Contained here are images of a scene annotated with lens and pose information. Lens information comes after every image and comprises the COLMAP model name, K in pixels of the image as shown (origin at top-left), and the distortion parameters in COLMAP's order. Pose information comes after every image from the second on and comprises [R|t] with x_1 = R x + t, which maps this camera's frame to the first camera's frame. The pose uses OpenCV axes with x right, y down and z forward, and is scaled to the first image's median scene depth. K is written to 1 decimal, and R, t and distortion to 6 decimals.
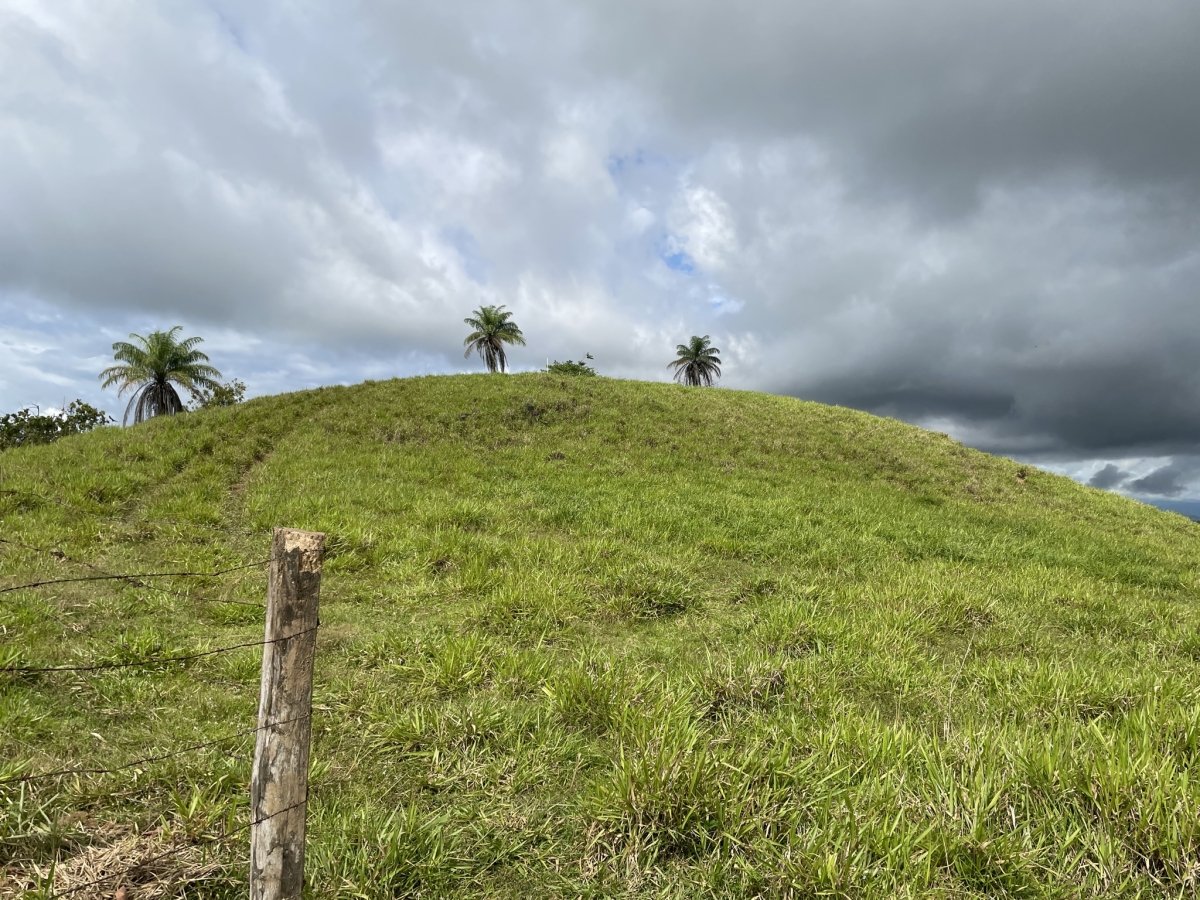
lens RADIAL K [[890.7, 0, 610.1], [0, 890.7, 446.0], [0, 0, 1]] dist [0.076983, -0.105728]
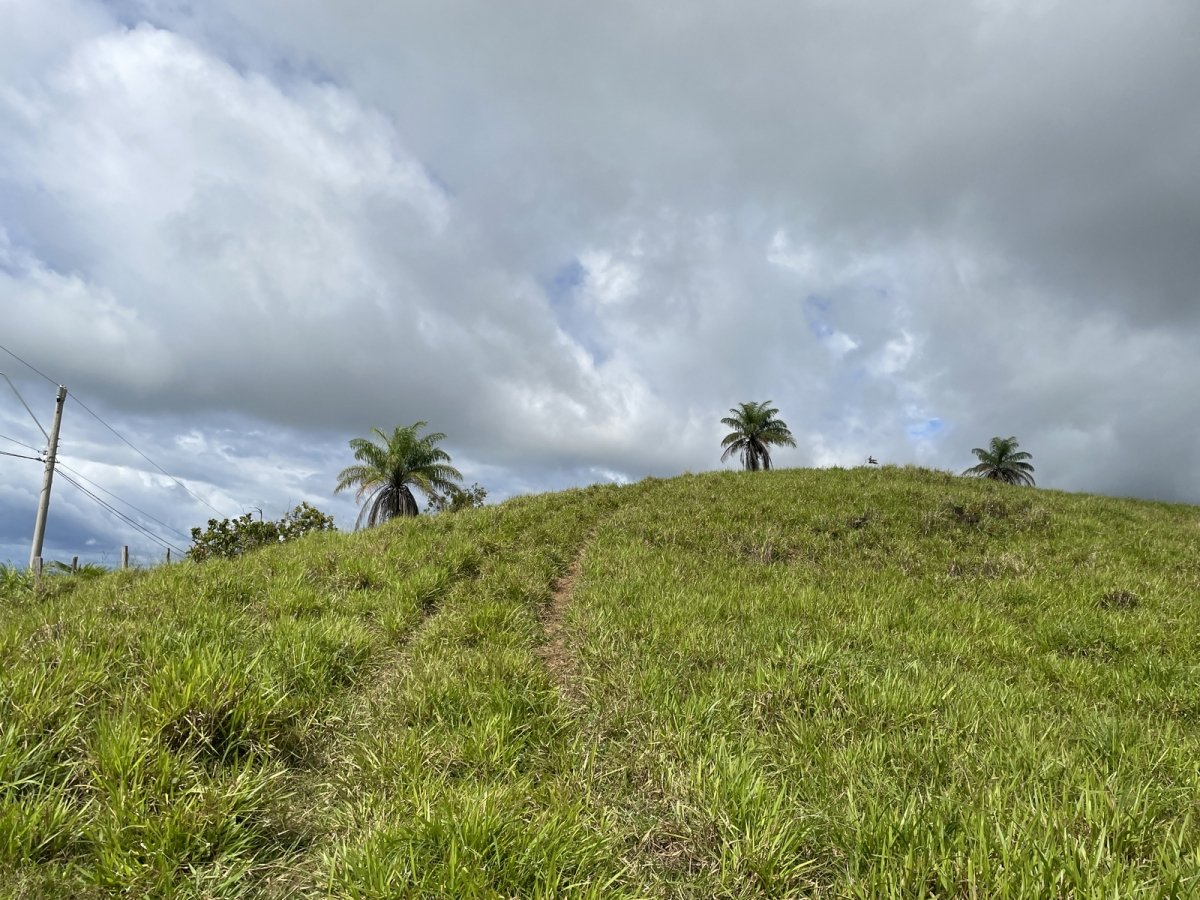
lens RADIAL K [[890.7, 0, 610.1], [0, 890.7, 446.0], [0, 0, 1]] dist [0.076983, -0.105728]
pose [[0.974743, -0.008104, -0.223182, -0.125822], [-0.021796, 0.991119, -0.131180, -0.000694], [0.222263, 0.132731, 0.965910, 0.247931]]
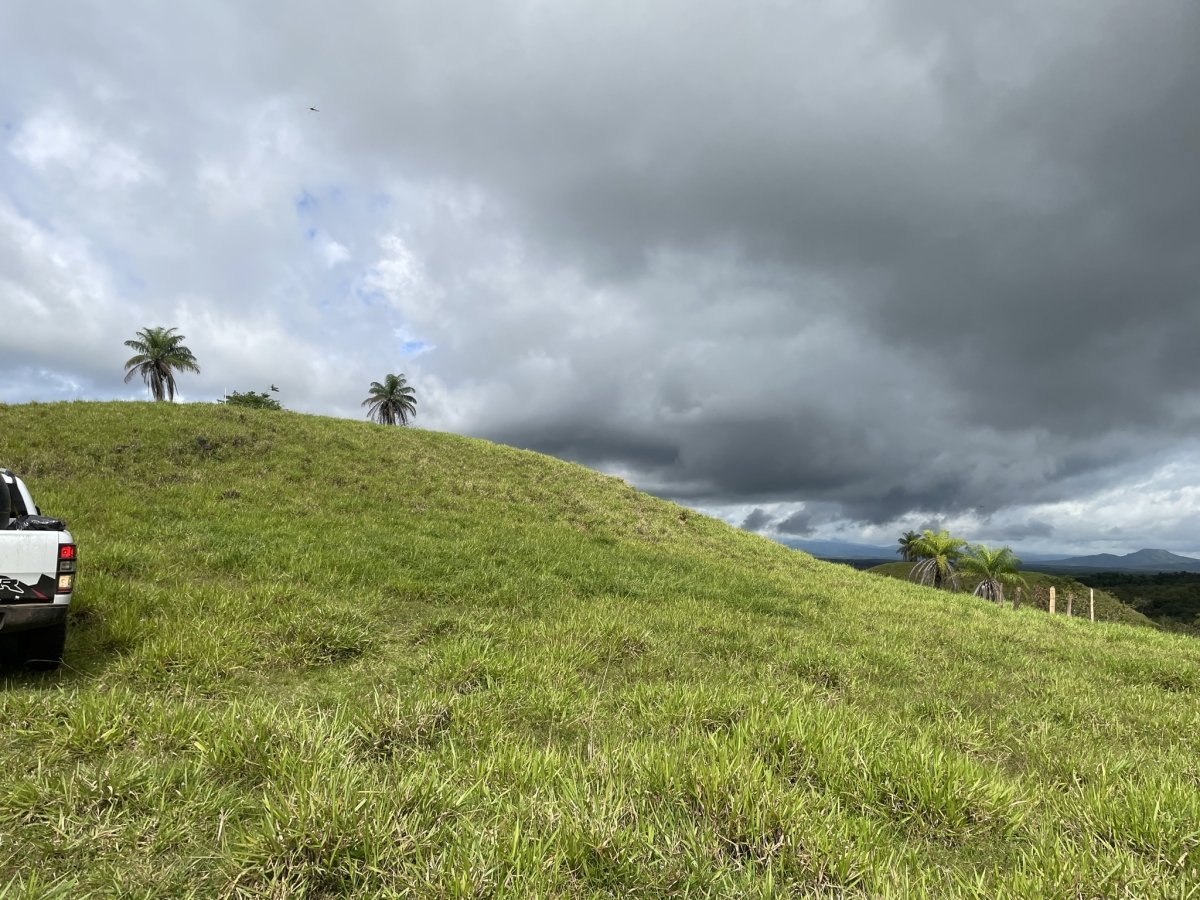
lens RADIAL K [[899.3, 0, 600.0], [0, 899.3, 450.0], [0, 0, 1]] dist [0.097976, -0.136551]
pose [[0.949335, 0.029385, 0.312890, 0.009780], [-0.017091, 0.998973, -0.041963, -0.002933], [-0.313801, 0.034489, 0.948862, -0.031062]]
